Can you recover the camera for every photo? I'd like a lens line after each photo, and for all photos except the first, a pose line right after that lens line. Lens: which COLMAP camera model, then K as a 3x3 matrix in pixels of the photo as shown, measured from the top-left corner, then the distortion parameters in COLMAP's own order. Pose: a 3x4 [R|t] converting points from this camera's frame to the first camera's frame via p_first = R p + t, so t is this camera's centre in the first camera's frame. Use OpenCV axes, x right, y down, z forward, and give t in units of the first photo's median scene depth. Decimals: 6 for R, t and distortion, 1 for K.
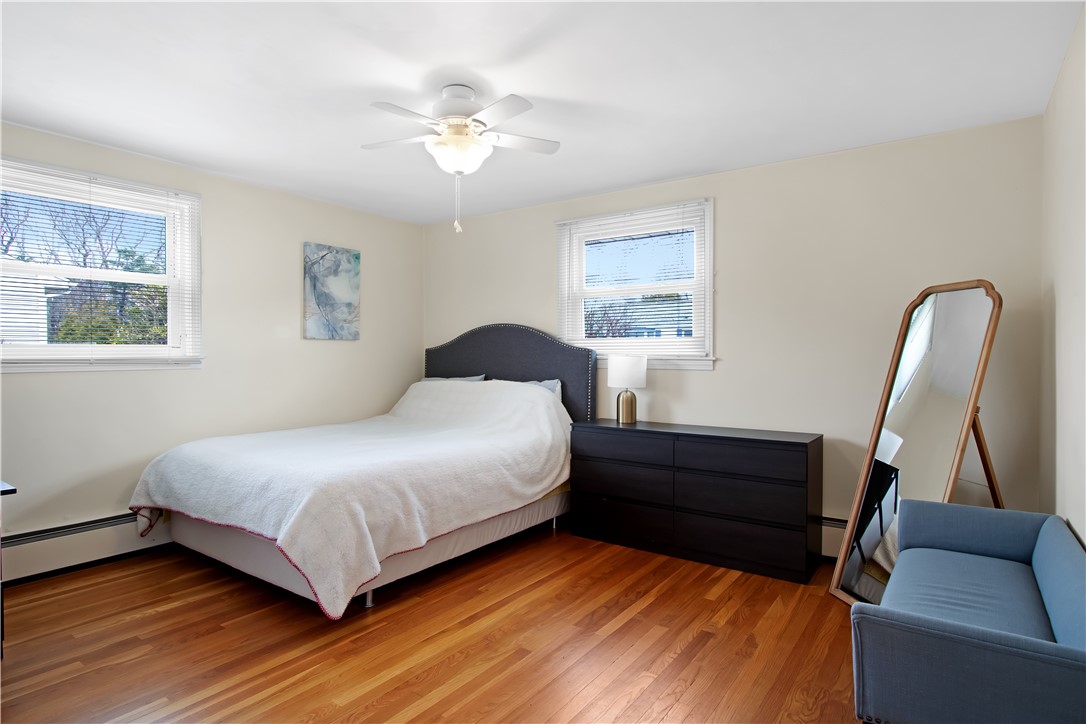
lens RADIAL K [[588.0, 0, 540.4], [0, 588.0, 356.8], [0, 0, 1]] dist [-0.015973, 0.000276]
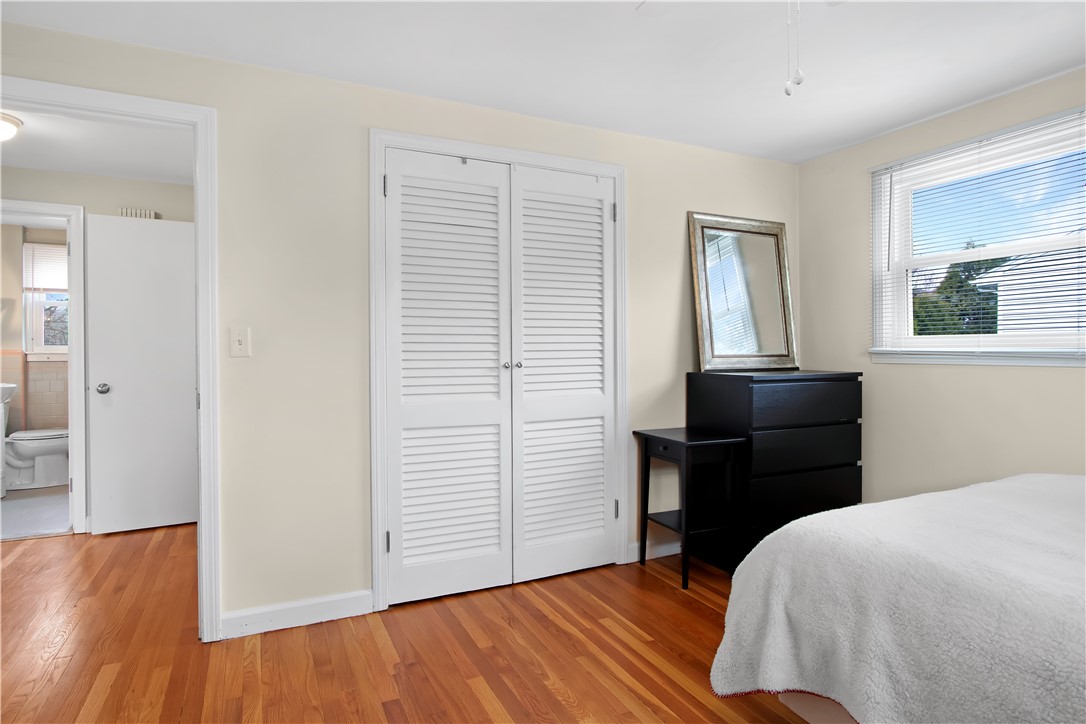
lens RADIAL K [[597.5, 0, 540.4], [0, 597.5, 334.8], [0, 0, 1]] dist [-0.010722, 0.000357]
pose [[-0.480633, -0.015867, -0.876778, 0.369870], [0.003038, 0.999800, -0.019759, -0.006639], [0.876916, -0.012161, -0.480489, 0.961005]]
